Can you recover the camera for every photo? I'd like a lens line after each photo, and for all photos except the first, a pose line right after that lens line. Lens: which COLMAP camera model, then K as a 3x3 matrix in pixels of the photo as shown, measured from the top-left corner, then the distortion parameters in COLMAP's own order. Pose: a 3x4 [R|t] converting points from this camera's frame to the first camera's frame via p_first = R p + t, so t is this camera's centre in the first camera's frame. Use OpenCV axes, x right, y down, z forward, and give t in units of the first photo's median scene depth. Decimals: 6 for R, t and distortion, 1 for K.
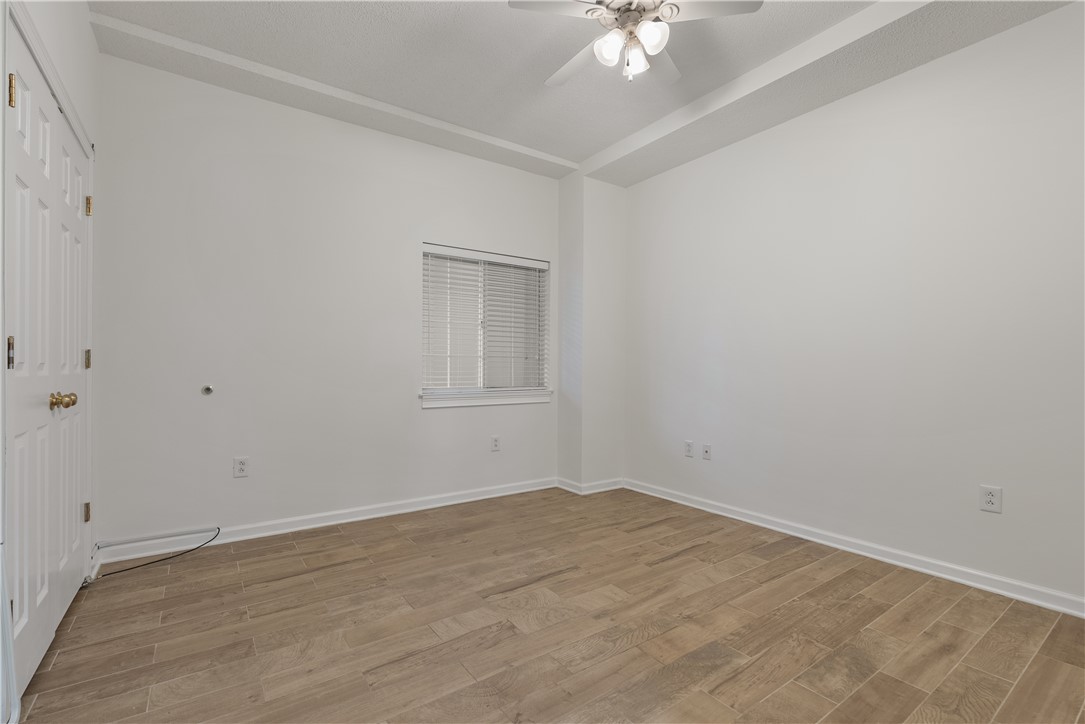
lens RADIAL K [[495.1, 0, 544.1], [0, 495.1, 360.2], [0, 0, 1]] dist [-0.005286, 0.001410]
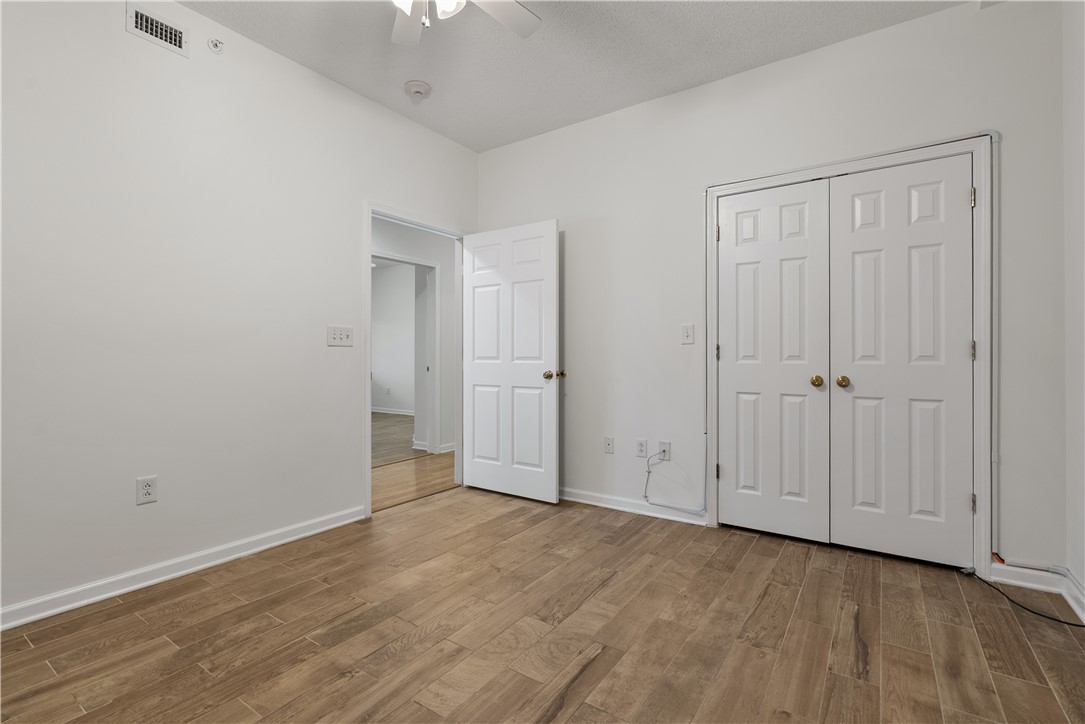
lens RADIAL K [[495.1, 0, 544.1], [0, 495.1, 360.2], [0, 0, 1]] dist [-0.005286, 0.001410]
pose [[-0.938863, -0.001979, -0.344286, 0.260820], [0.001817, 0.999941, -0.010702, 0.030316], [0.344287, -0.010673, -0.938804, 1.825255]]
